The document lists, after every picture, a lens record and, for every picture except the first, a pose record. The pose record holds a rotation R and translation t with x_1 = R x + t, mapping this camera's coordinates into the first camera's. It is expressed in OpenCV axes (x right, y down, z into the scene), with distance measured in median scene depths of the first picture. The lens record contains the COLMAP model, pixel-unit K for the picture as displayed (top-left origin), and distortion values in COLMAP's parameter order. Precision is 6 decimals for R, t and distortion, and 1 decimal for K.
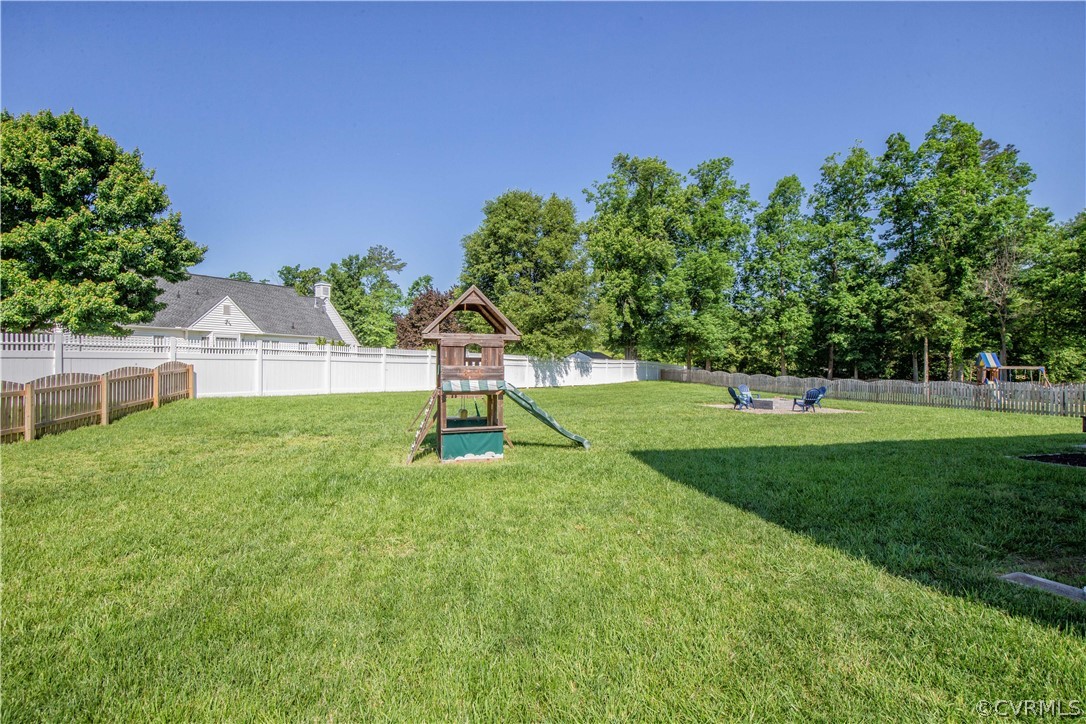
lens RADIAL K [[505.5, 0, 546.0], [0, 505.5, 362.2], [0, 0, 1]] dist [-0.024470, 0.002219]
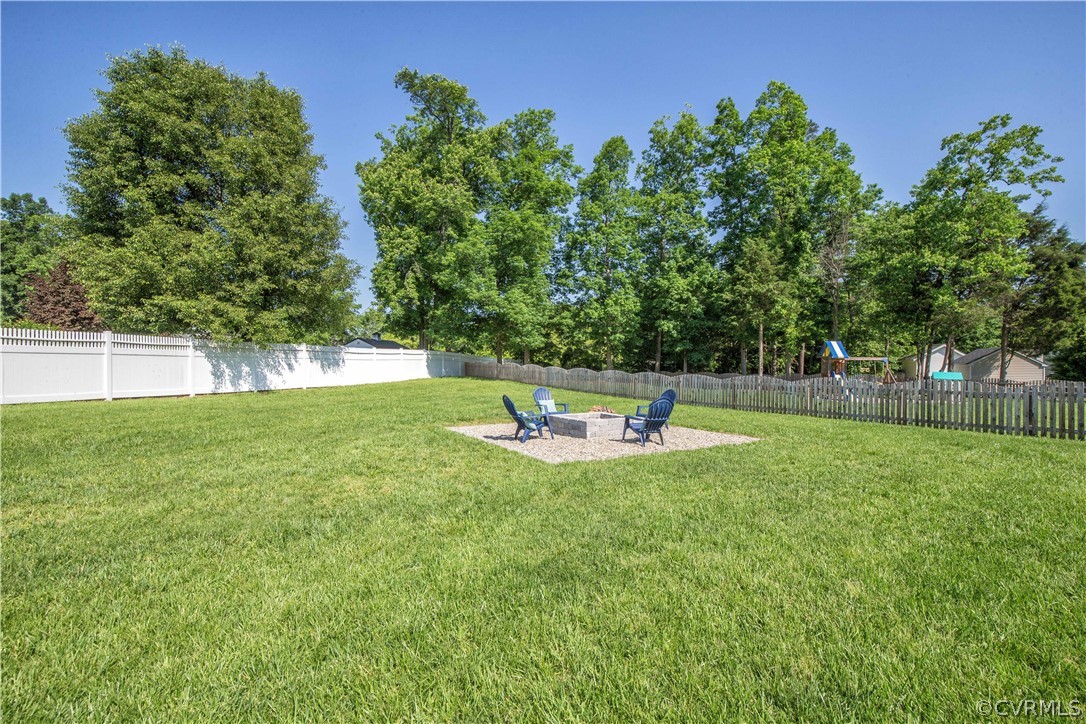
lens RADIAL K [[505.5, 0, 541.3], [0, 505.5, 361.6], [0, 0, 1]] dist [-0.024470, 0.002219]
pose [[0.953701, -0.002531, 0.300745, 0.120373], [-0.000571, 0.999948, 0.010226, 0.005479], [-0.300755, -0.009925, 0.953650, 0.249812]]
